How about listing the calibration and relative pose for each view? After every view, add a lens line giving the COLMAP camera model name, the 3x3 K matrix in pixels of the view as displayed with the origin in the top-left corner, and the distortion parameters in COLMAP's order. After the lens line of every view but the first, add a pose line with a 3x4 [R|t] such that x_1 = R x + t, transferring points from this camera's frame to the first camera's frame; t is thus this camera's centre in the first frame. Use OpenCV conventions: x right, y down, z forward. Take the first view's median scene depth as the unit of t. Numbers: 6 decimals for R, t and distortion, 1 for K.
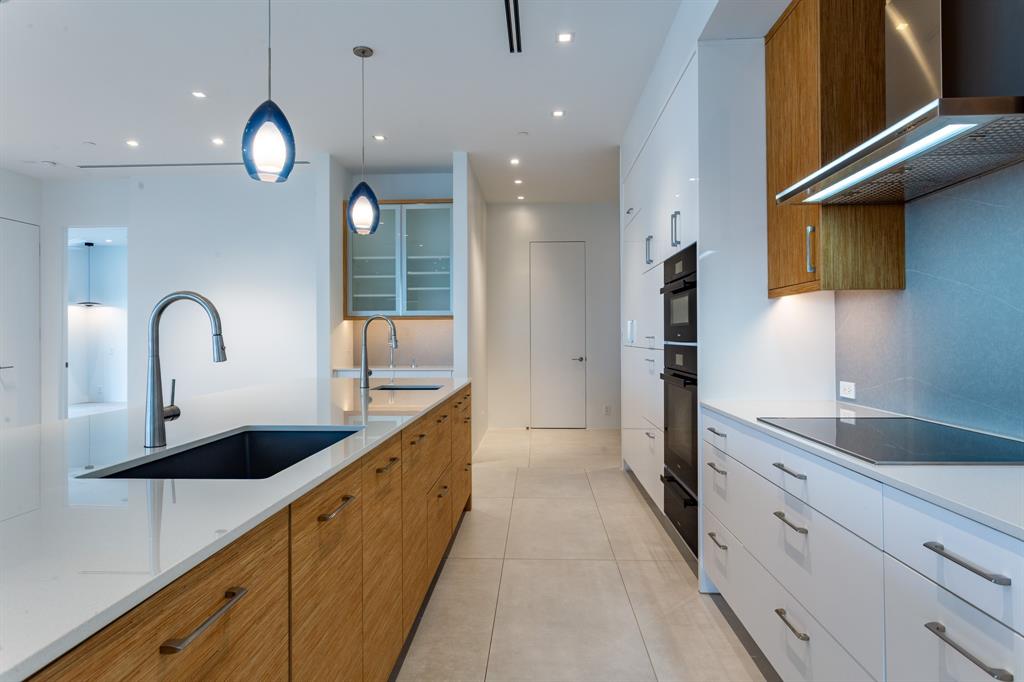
lens RADIAL K [[595.6, 0, 513.0], [0, 595.6, 337.9], [0, 0, 1]] dist [-0.002325, 0.001402]
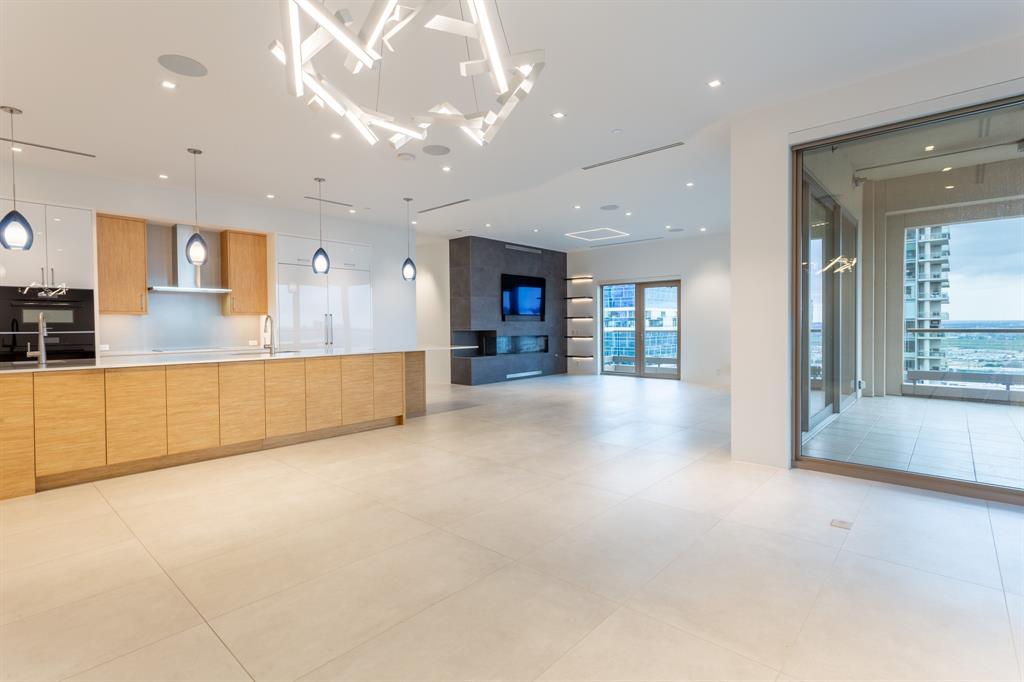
lens RADIAL K [[490.2, 0, 512.9], [0, 490.2, 336.9], [0, 0, 1]] dist [0.001781, 0.002499]
pose [[-0.771825, -0.006261, 0.635805, -1.815457], [0.011991, 0.999630, 0.024400, 0.002867], [-0.635723, 0.026456, -0.771464, 1.159150]]
